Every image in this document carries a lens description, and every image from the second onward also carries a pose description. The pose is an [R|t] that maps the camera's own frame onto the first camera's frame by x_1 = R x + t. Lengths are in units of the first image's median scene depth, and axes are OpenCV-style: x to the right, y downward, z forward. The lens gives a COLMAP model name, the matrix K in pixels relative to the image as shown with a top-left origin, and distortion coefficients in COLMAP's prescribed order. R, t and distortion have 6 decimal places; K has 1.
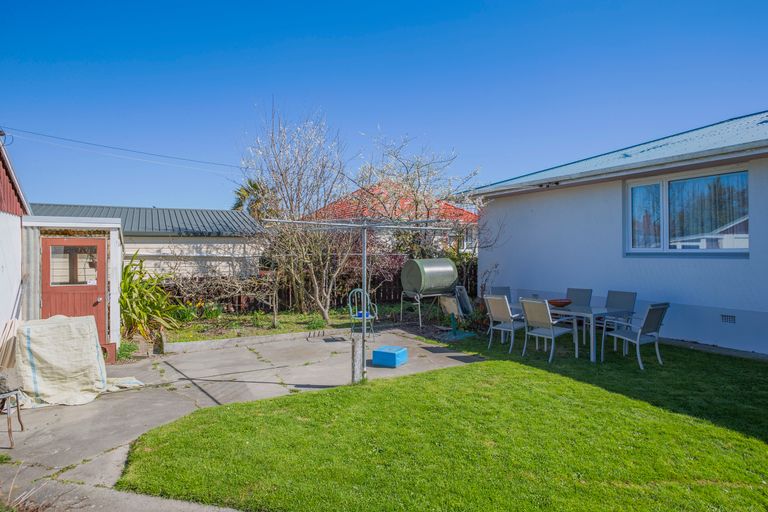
lens RADIAL K [[450.5, 0, 383.9], [0, 450.5, 253.8], [0, 0, 1]] dist [-0.057381, 0.023654]
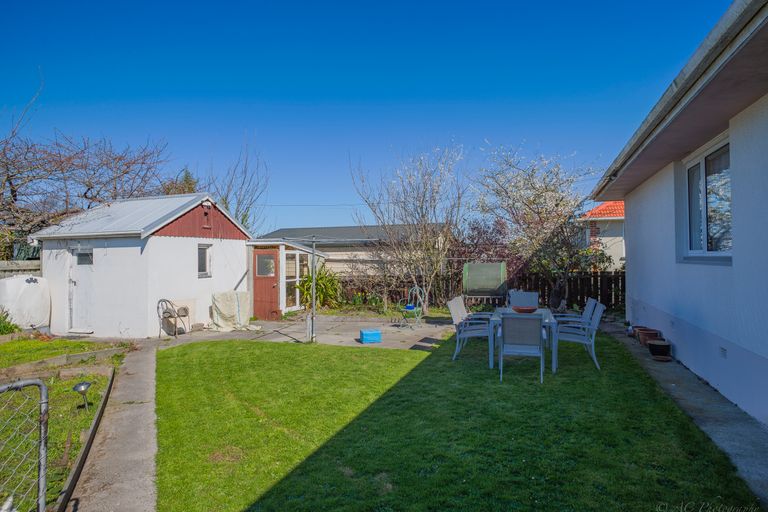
lens RADIAL K [[450.5, 0, 382.7], [0, 450.5, 256.3], [0, 0, 1]] dist [-0.057381, 0.023654]
pose [[0.646714, -0.003939, -0.762722, 0.804411], [0.002549, 0.999992, -0.003002, -0.002332], [0.762728, -0.000002, 0.646719, 0.124323]]
